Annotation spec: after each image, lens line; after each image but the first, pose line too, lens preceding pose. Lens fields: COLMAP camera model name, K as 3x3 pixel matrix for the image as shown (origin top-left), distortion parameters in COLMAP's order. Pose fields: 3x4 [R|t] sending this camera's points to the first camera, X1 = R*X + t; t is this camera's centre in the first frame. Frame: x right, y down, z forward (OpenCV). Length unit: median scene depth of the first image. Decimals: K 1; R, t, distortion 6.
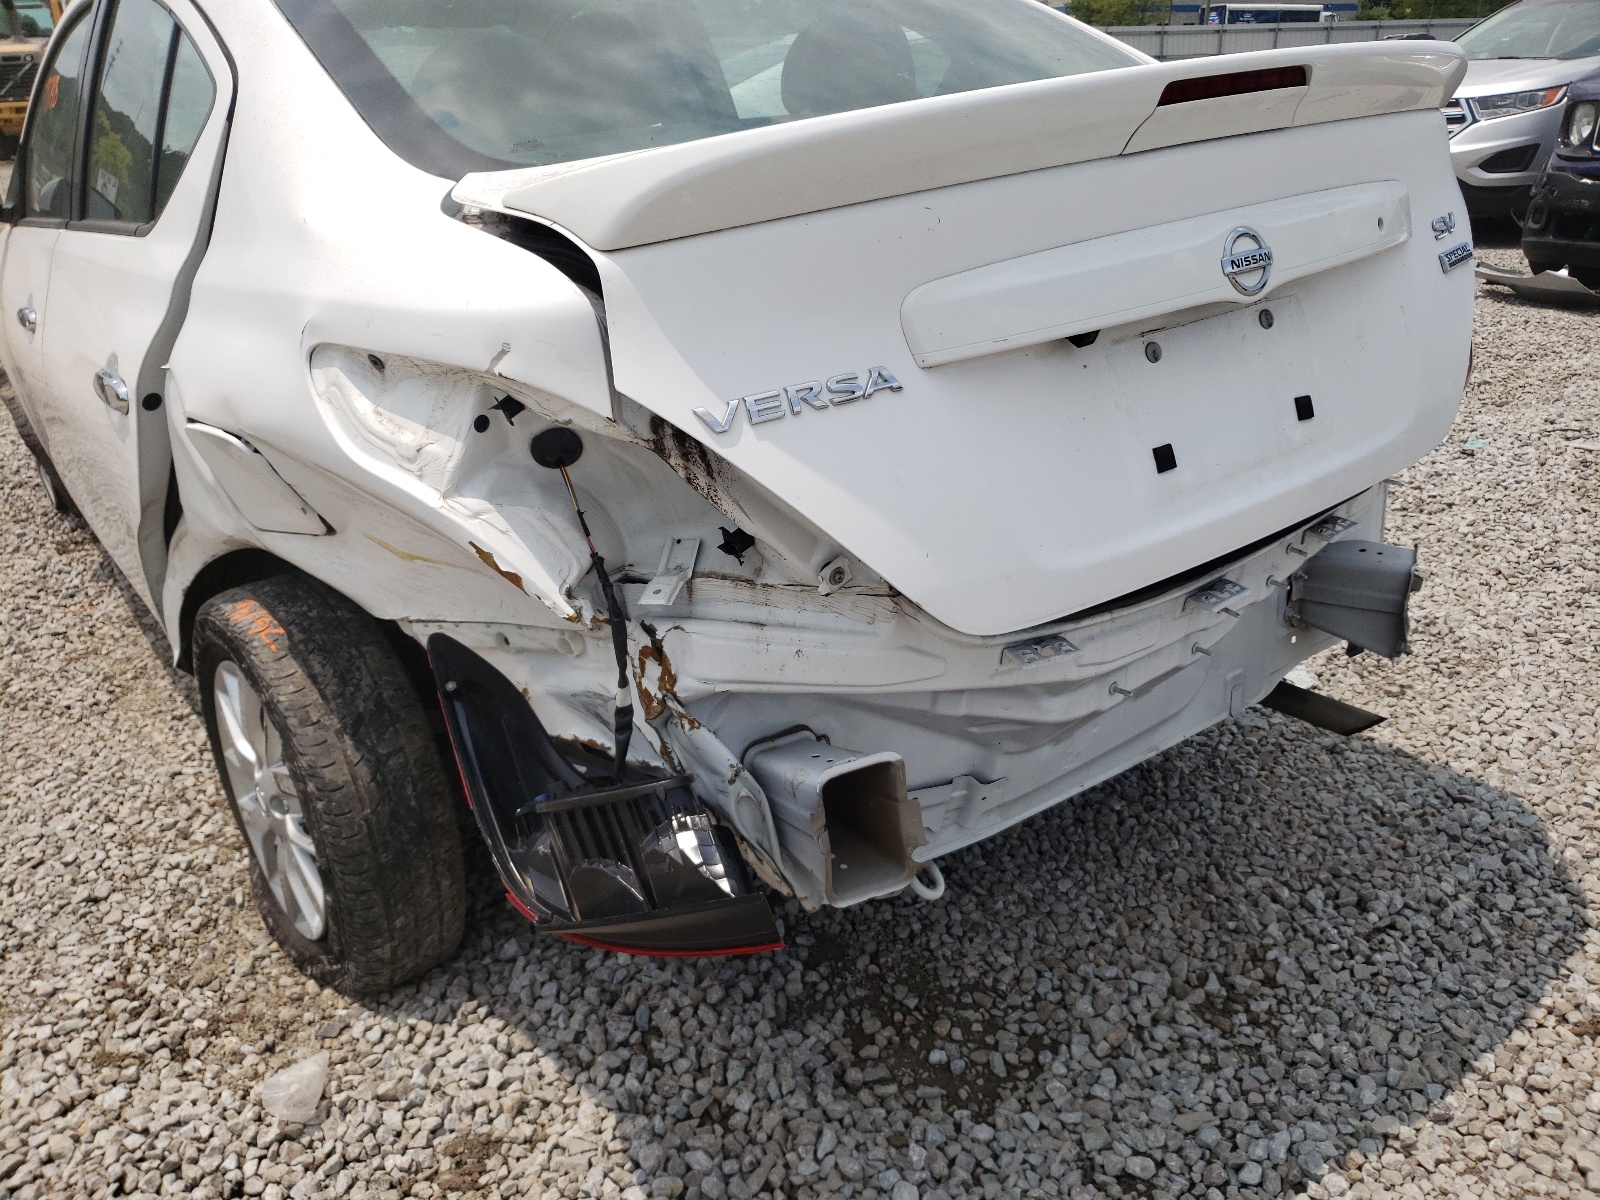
lens RADIAL K [[1221.6, 0, 866.7], [0, 1221.6, 598.9], [0, 0, 1]] dist [-0.050668, 0.093487]
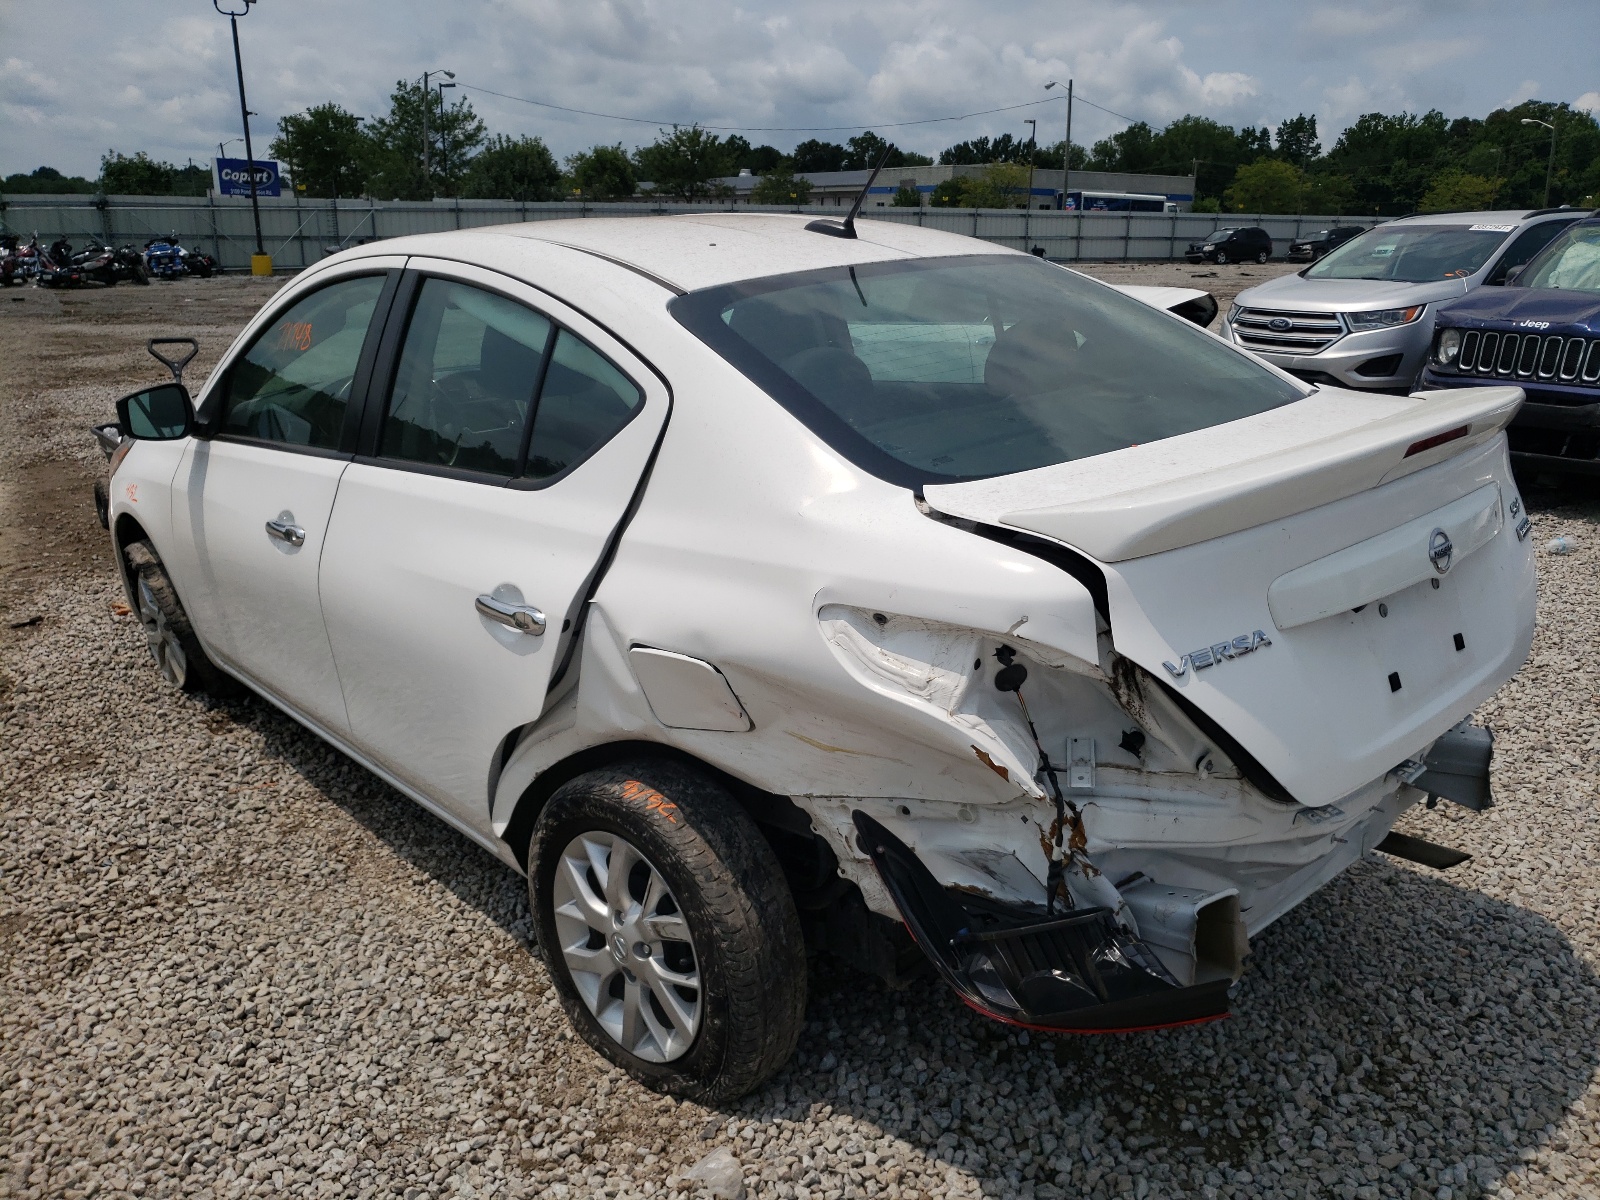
lens RADIAL K [[1311.1, 0, 800.0], [0, 1311.1, 600.0], [0, 0, 1]] dist [0.000307, 0.021027]
pose [[0.991171, -0.000016, 0.132590, -0.505374], [0.014299, 0.994181, -0.106772, -0.037757], [-0.131817, 0.107725, 0.985403, -0.370618]]
